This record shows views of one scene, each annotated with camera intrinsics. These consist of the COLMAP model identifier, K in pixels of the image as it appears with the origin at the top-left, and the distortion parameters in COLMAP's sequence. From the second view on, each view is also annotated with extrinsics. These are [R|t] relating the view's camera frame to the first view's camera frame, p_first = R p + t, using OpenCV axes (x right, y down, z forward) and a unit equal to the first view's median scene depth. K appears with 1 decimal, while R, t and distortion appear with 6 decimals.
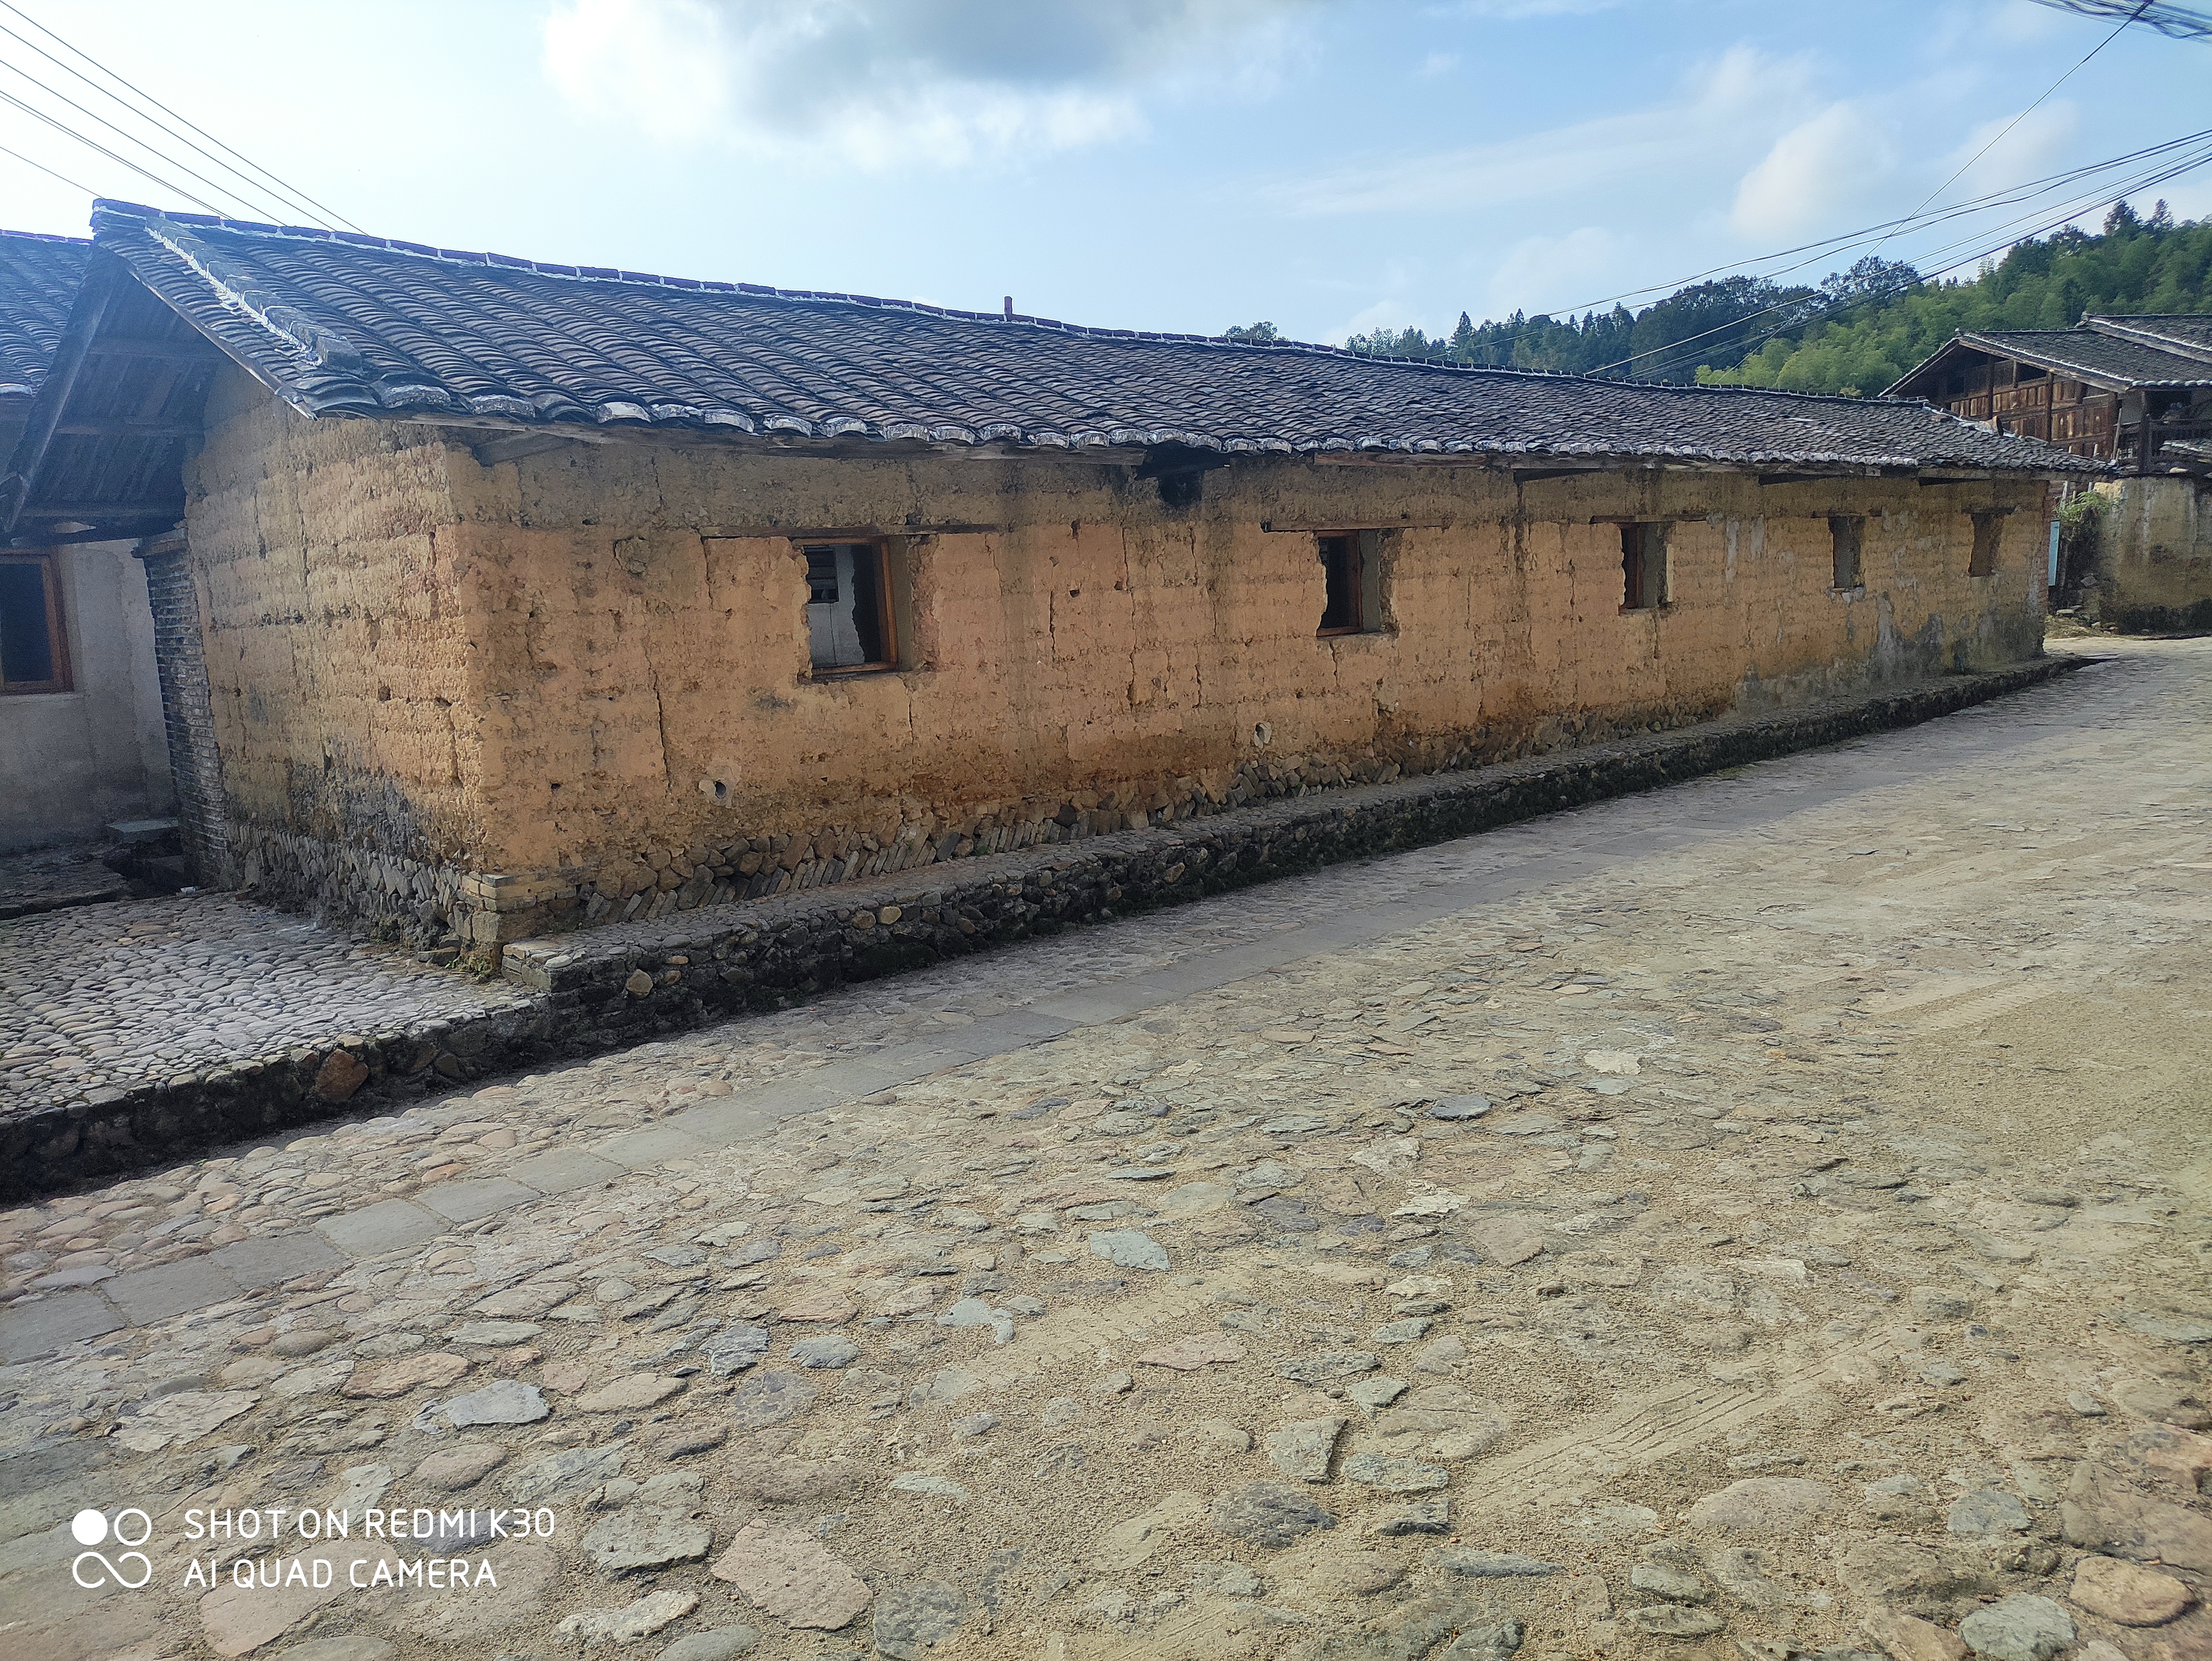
lens RADIAL K [[1621.7, 0, 1109.9], [0, 1621.7, 835.8], [0, 0, 1]] dist [0.052692, -0.021700]
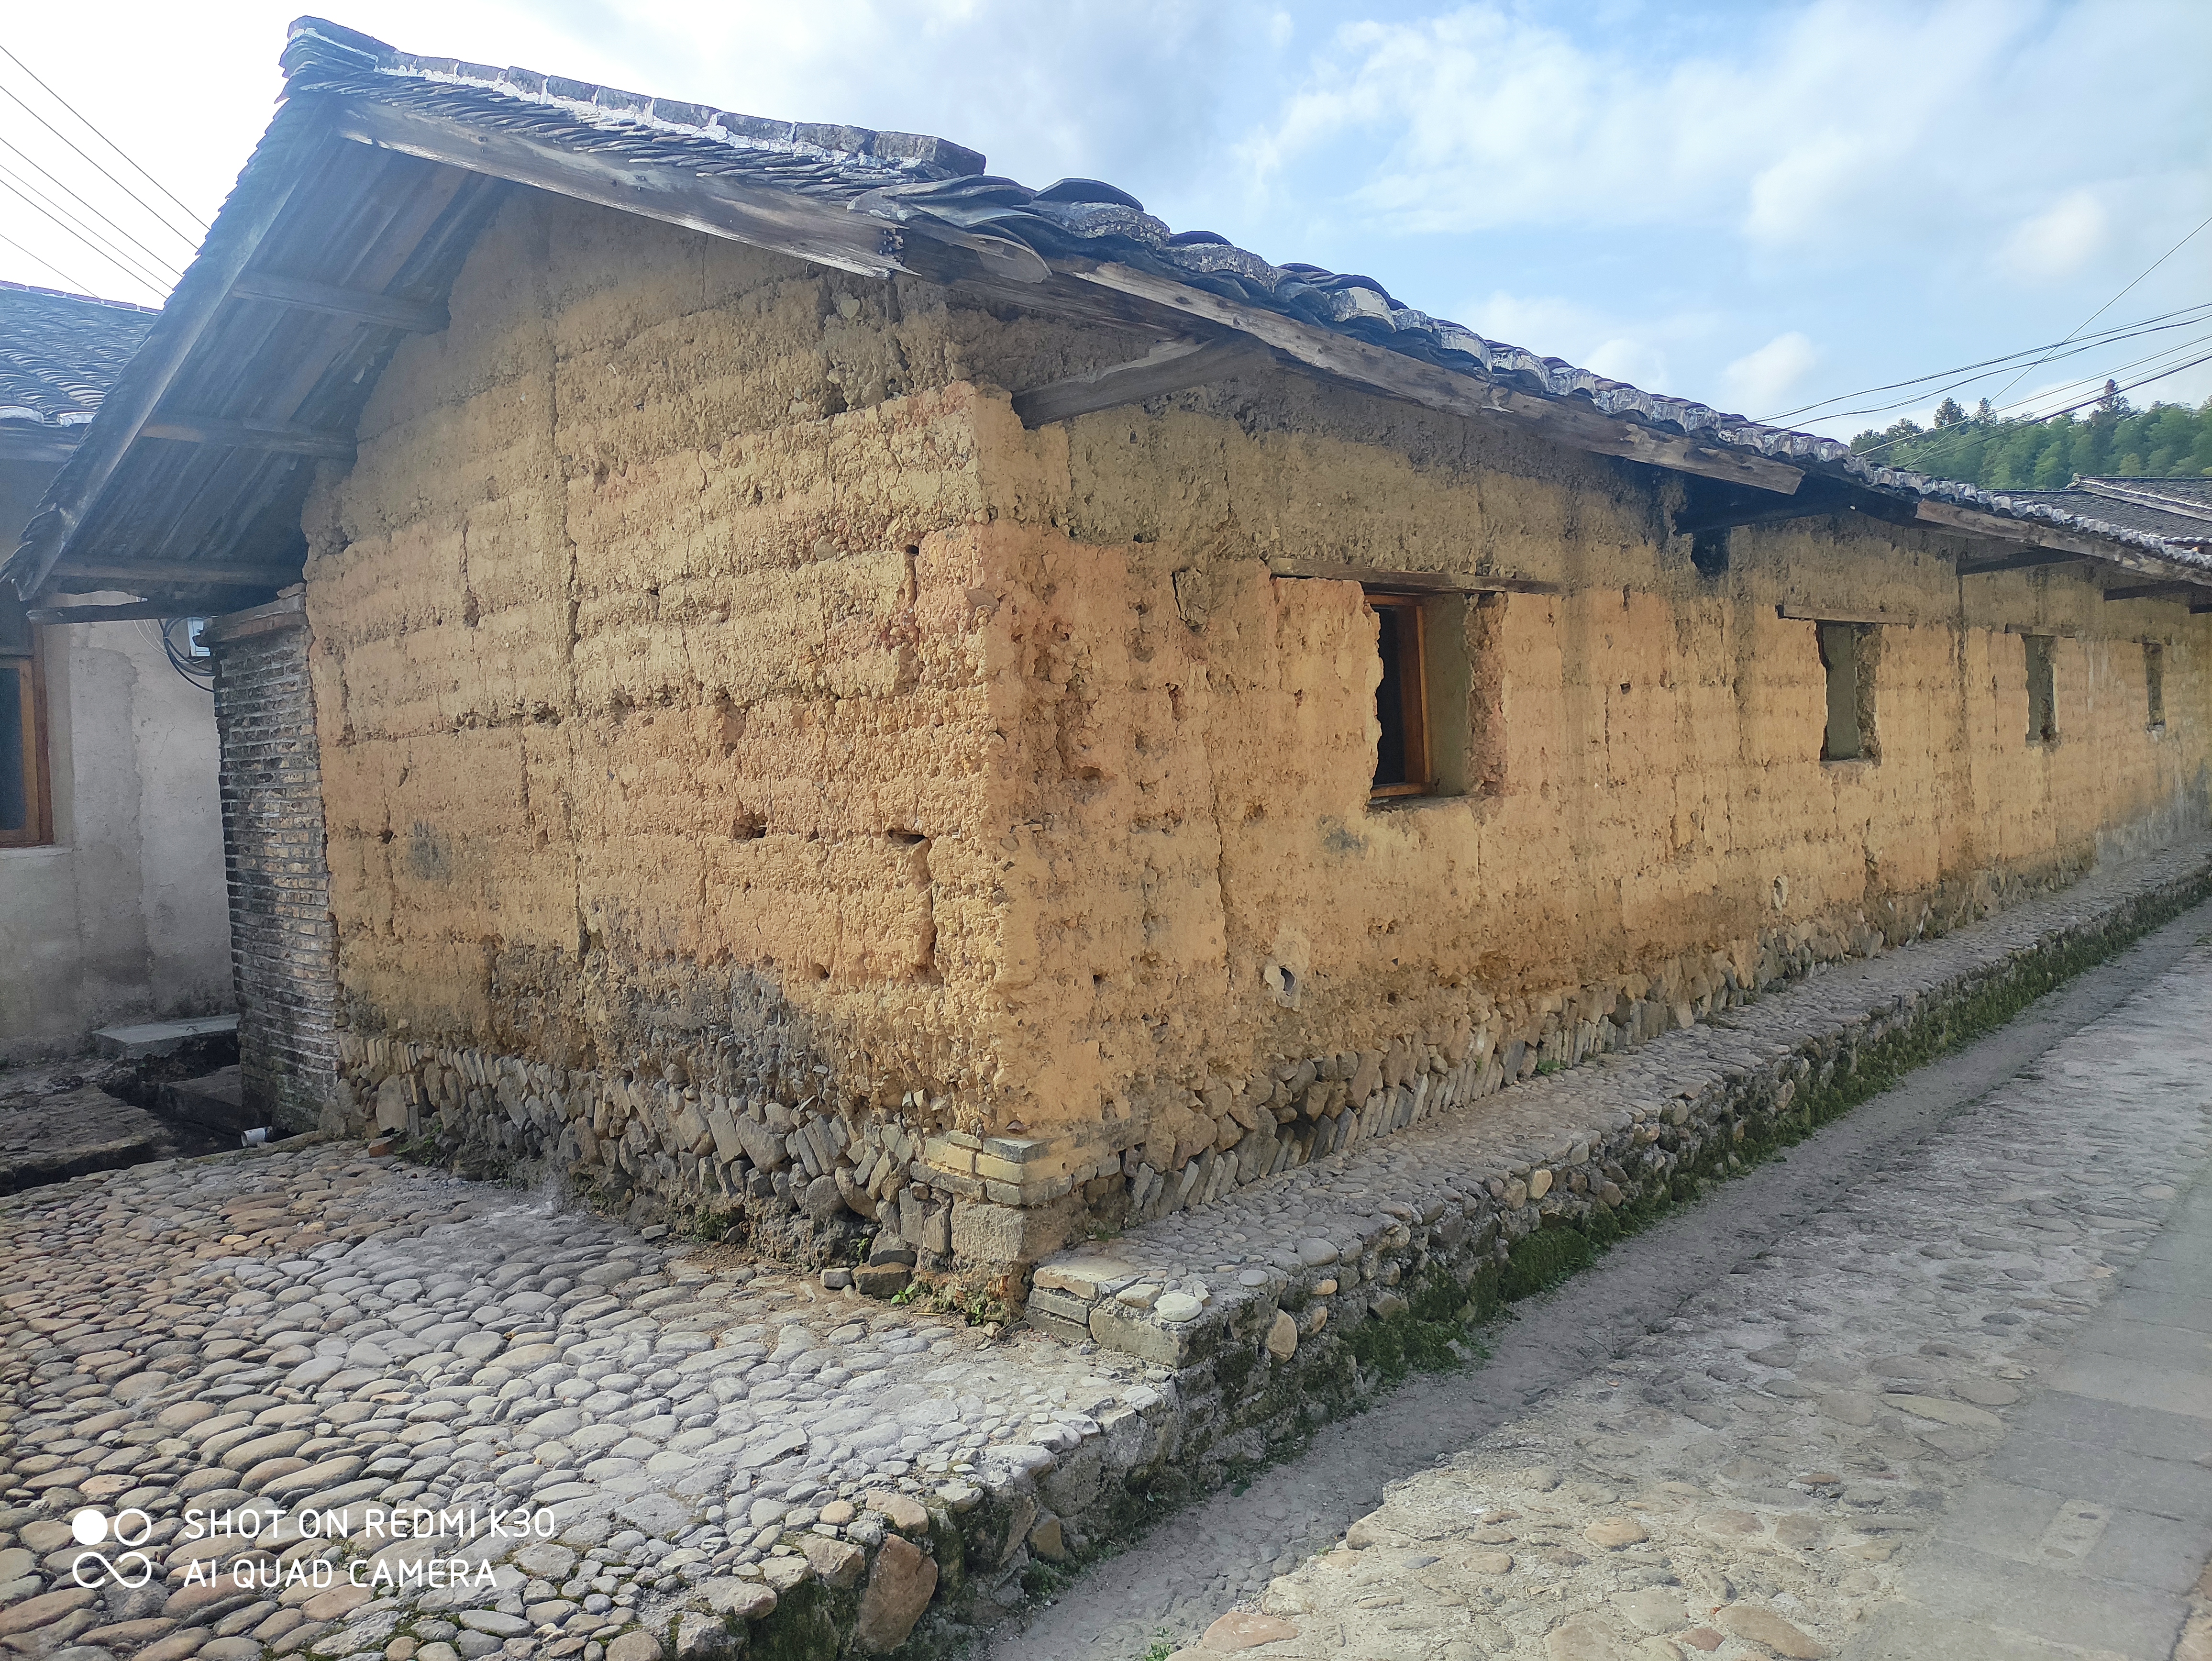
lens RADIAL K [[1640.1, 0, 1108.8], [0, 1640.1, 840.8], [0, 0, 1]] dist [0.061131, -0.024899]
pose [[0.997368, -0.002192, 0.072468, -0.318348], [0.009379, 0.995045, -0.098978, -0.018451], [-0.071892, 0.099397, 0.992447, 0.350828]]
